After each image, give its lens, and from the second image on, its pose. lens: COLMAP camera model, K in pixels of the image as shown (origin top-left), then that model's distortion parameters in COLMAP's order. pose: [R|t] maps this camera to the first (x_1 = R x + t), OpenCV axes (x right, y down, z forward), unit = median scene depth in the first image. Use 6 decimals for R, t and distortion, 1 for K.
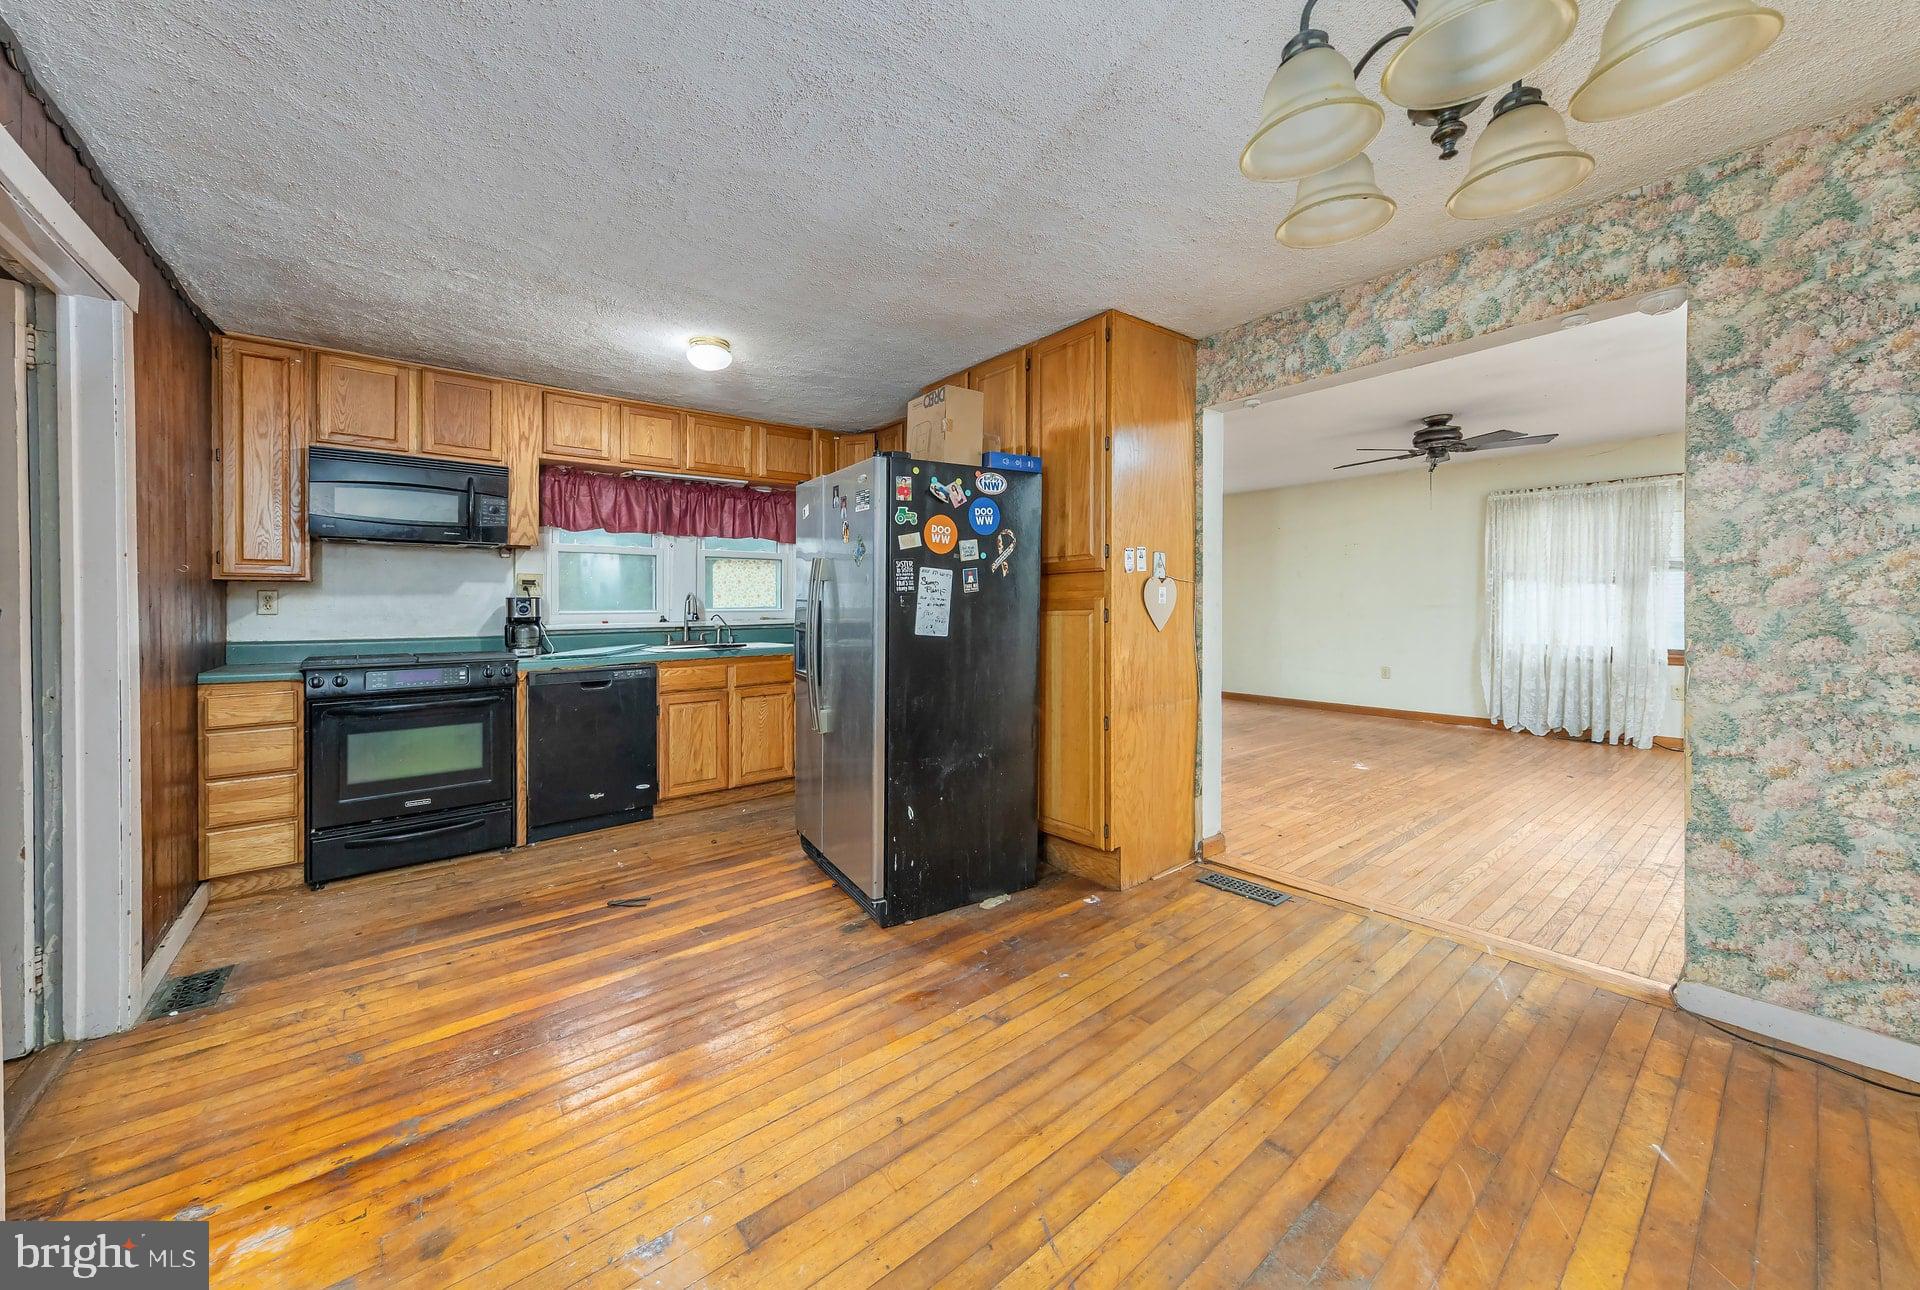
lens RADIAL K [[693.8, 0, 977.0], [0, 693.8, 598.6], [0, 0, 1]] dist [0.000183, -0.000050]
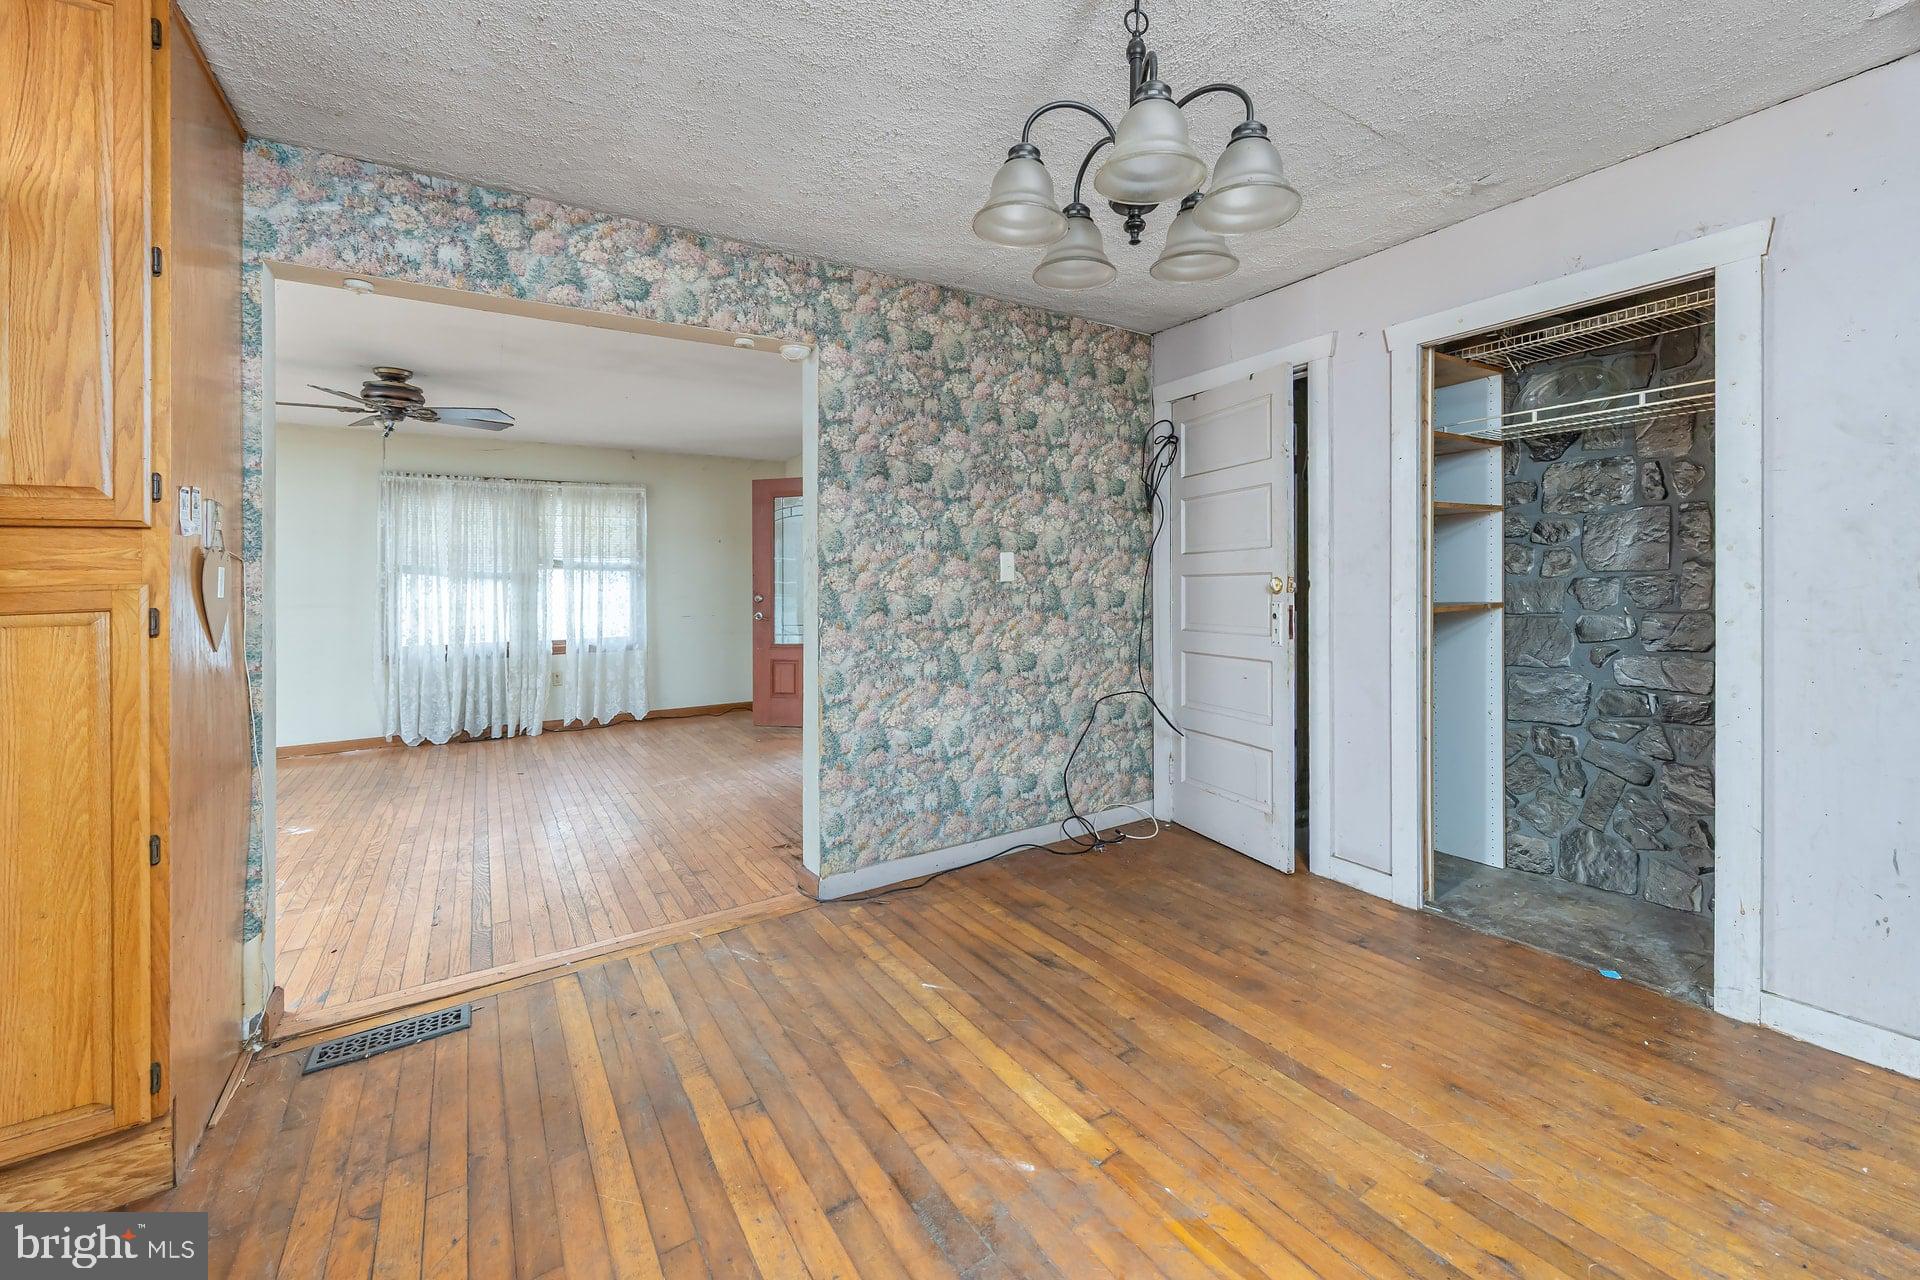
lens RADIAL K [[768.1, 0, 986.0], [0, 768.1, 593.5], [0, 0, 1]] dist [-0.000499, -0.000223]
pose [[0.107681, -0.002662, 0.994182, -0.296106], [0.010302, 0.999946, 0.001561, 0.010032], [-0.994132, 0.010074, 0.107703, 0.410112]]
